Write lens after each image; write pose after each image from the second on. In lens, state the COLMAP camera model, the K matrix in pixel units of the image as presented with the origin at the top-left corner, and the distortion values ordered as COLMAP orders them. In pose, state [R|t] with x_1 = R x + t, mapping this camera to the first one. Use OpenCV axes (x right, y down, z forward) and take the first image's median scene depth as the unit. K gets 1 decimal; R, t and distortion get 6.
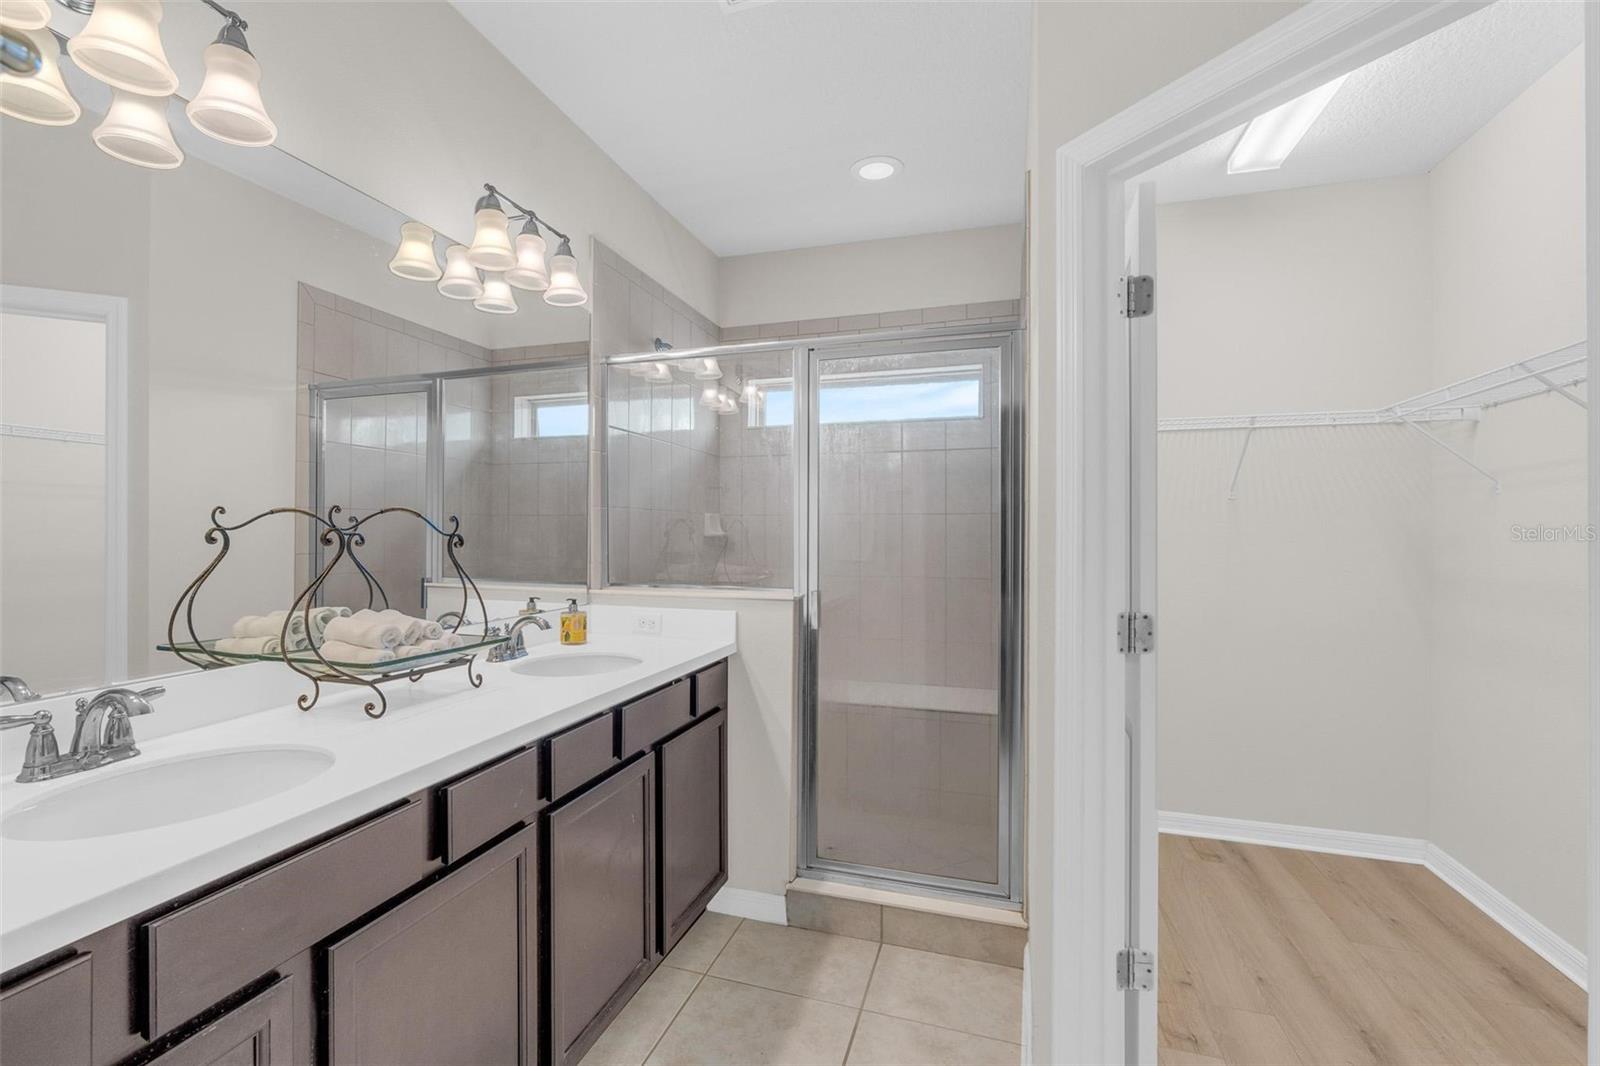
lens RADIAL K [[717.3, 0, 790.4], [0, 717.3, 534.1], [0, 0, 1]] dist [0.001567, 0.000381]
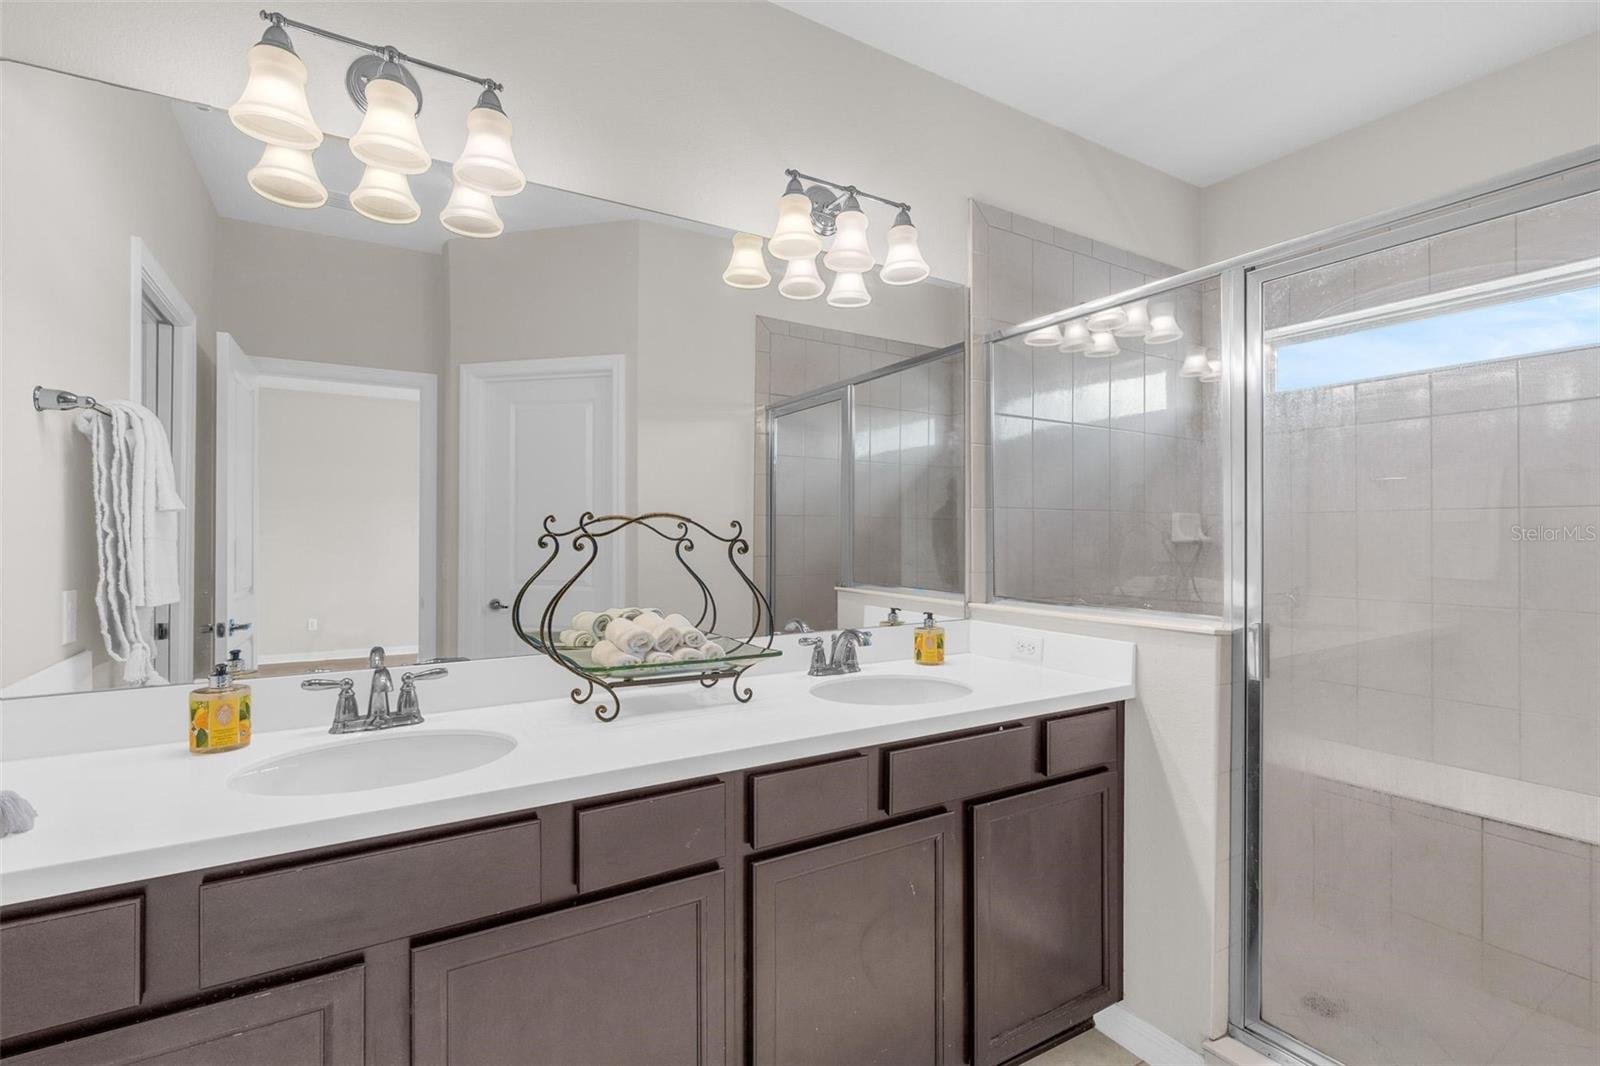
lens RADIAL K [[739.8, 0, 800.0], [0, 739.8, 533.0], [0, 0, 1]] dist [-0.004104, -0.000291]
pose [[0.765924, -0.004023, -0.642919, 0.179061], [-0.000580, 0.999976, -0.006948, -0.001351], [0.642931, 0.005694, 0.765903, 0.221921]]
